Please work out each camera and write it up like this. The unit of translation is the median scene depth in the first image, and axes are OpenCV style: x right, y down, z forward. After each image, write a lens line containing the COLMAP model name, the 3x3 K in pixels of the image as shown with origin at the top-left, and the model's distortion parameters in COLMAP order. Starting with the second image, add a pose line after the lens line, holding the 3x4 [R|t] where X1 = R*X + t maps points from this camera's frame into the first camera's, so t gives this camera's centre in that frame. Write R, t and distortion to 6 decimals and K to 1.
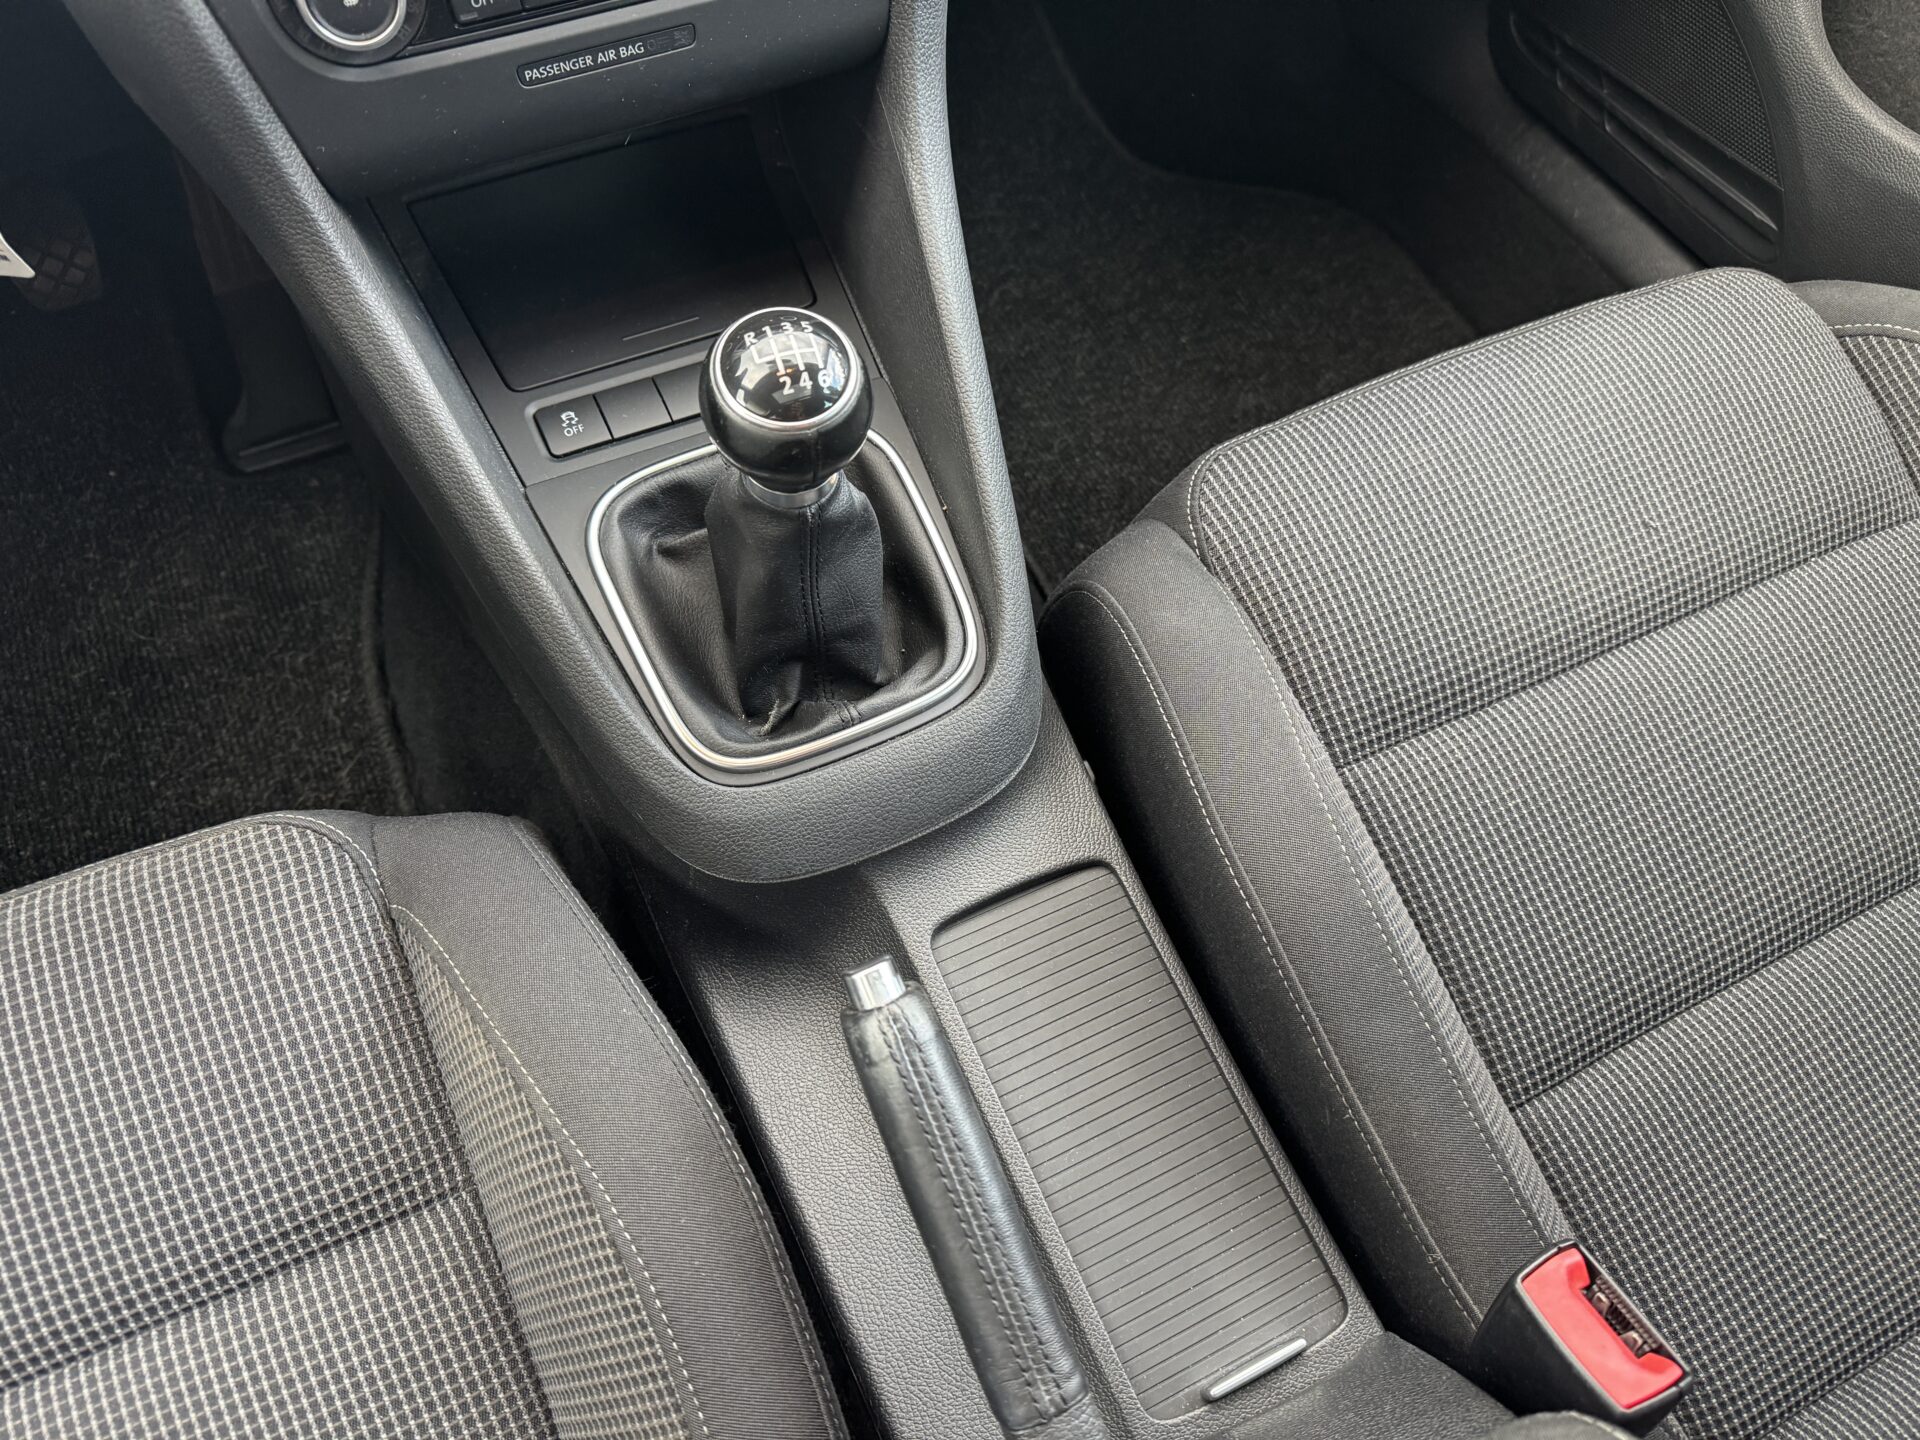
lens RADIAL K [[1369.6, 0, 960.0], [0, 1369.6, 720.0], [0, 0, 1]] dist [0.000306, -0.027374]
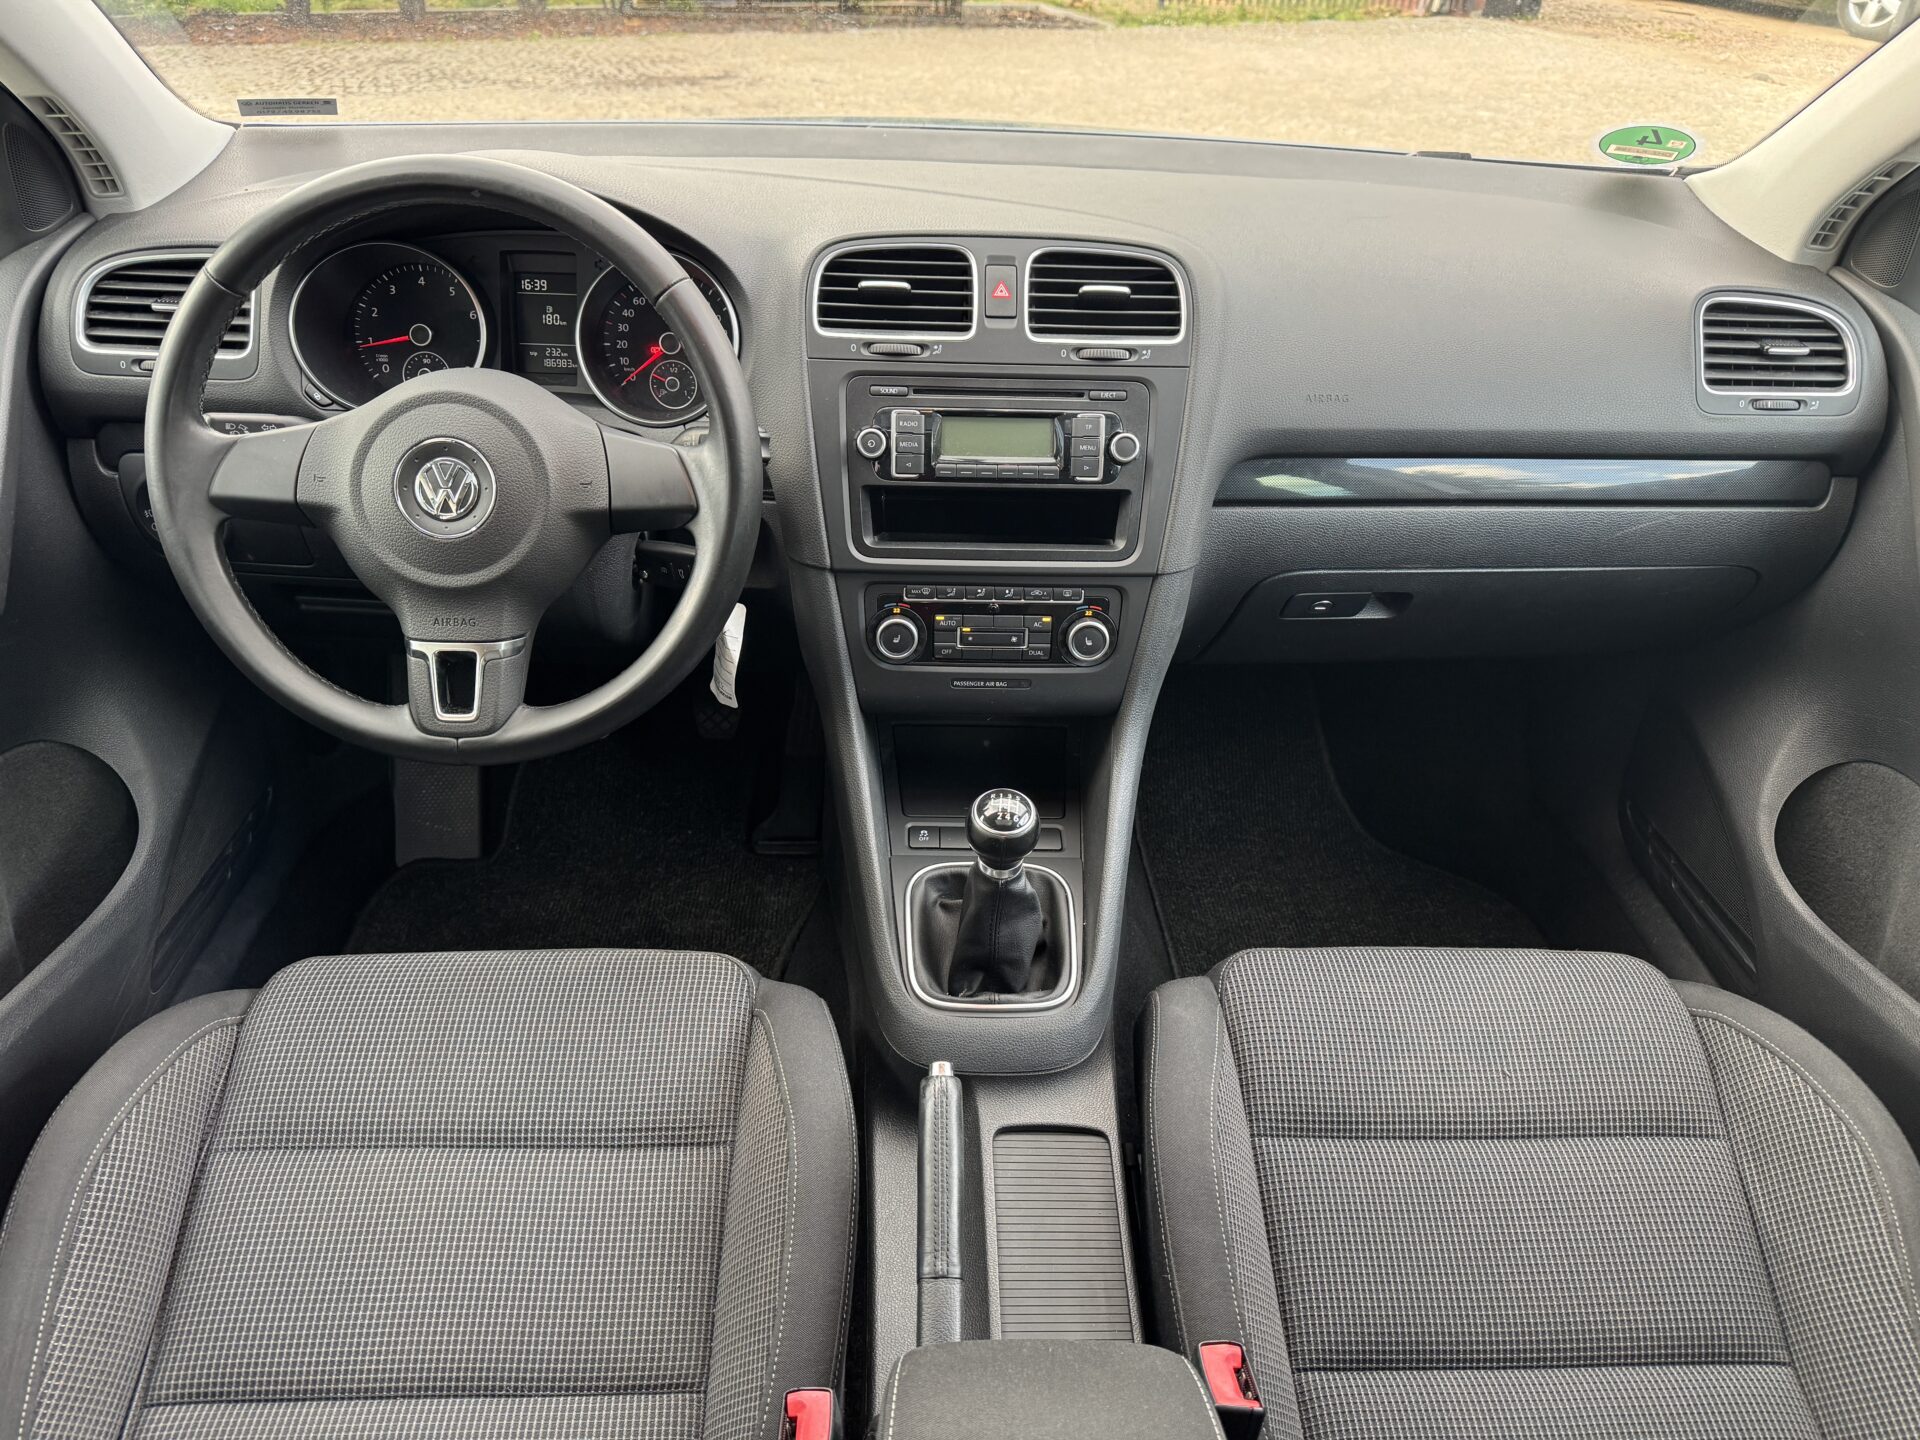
lens RADIAL K [[1367.1, 0, 960.0], [0, 1367.1, 720.0], [0, 0, 1]] dist [0.136947, -0.270833]
pose [[0.913569, 0.228510, -0.336414, 0.425326], [-0.352304, 0.857919, -0.373975, 0.390465], [0.203159, 0.460172, 0.864273, -0.855704]]
